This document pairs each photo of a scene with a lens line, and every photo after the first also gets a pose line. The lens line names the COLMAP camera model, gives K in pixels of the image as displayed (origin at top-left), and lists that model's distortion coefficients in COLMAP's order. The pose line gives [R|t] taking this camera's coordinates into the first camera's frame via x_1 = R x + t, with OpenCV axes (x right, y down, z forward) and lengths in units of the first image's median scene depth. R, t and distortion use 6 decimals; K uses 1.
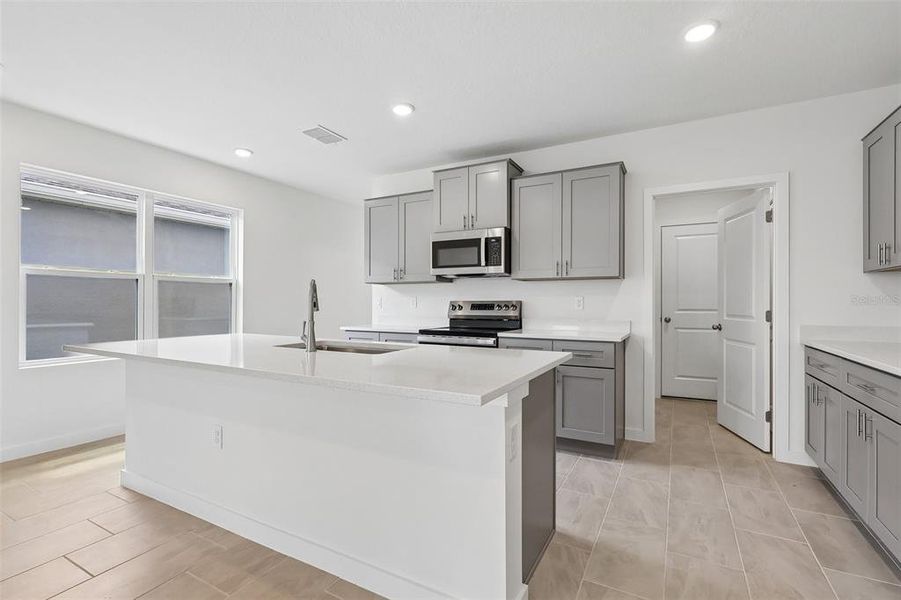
lens RADIAL K [[421.6, 0, 450.5], [0, 421.6, 300.0], [0, 0, 1]] dist [0.000888, -0.000022]
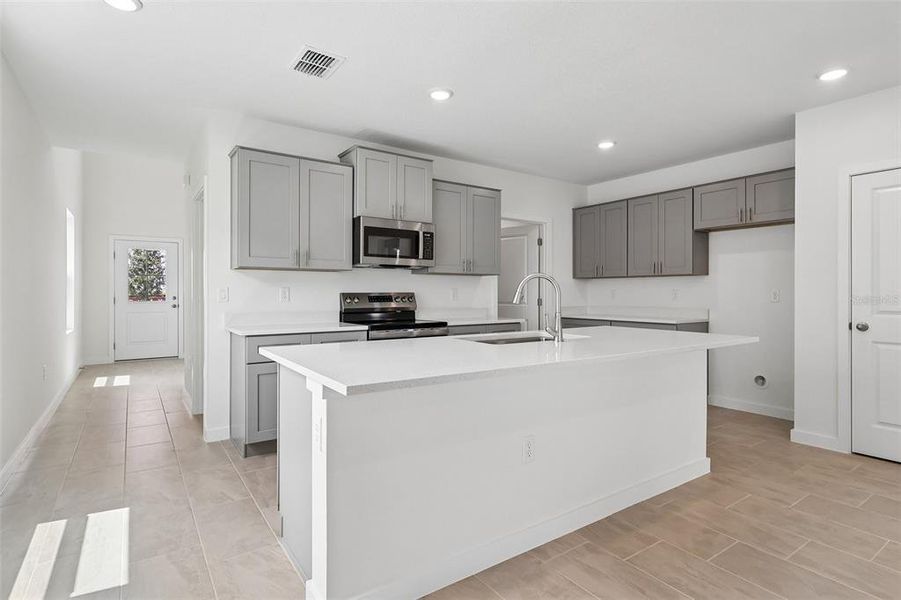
lens RADIAL K [[458.0, 0, 446.8], [0, 458.0, 295.1], [0, 0, 1]] dist [0.002476, 0.000553]
pose [[0.454404, -0.005392, 0.890780, -0.853661], [-0.003380, 0.999964, 0.007777, -0.001103], [-0.890790, -0.006544, 0.454369, 0.418345]]
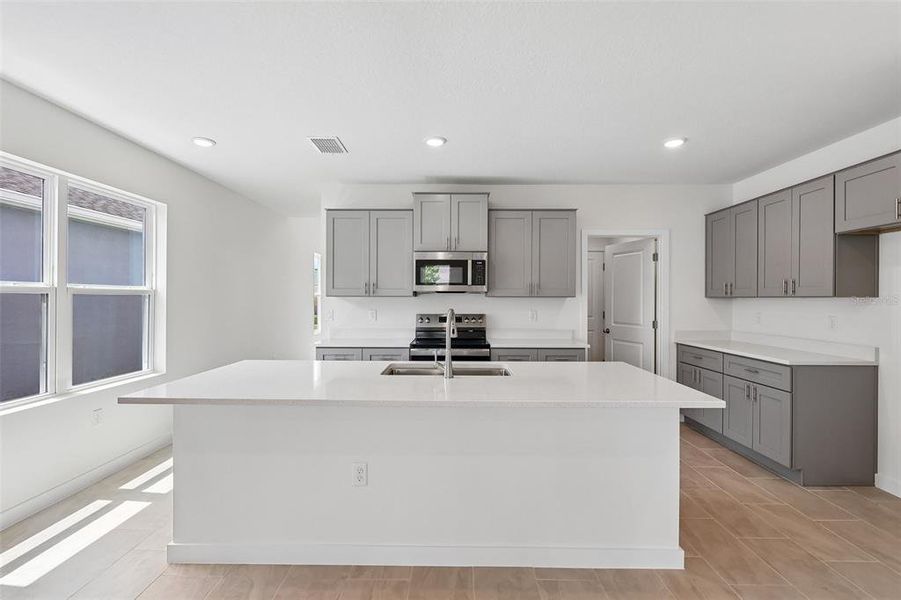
lens RADIAL K [[418.0, 0, 448.8], [0, 418.0, 297.8], [0, 0, 1]] dist [-0.002916, -0.000187]
pose [[0.883946, 0.000966, 0.467588, -0.474572], [-0.002731, 0.999991, 0.003096, -0.047796], [-0.467581, -0.004013, 0.883941, 0.036297]]
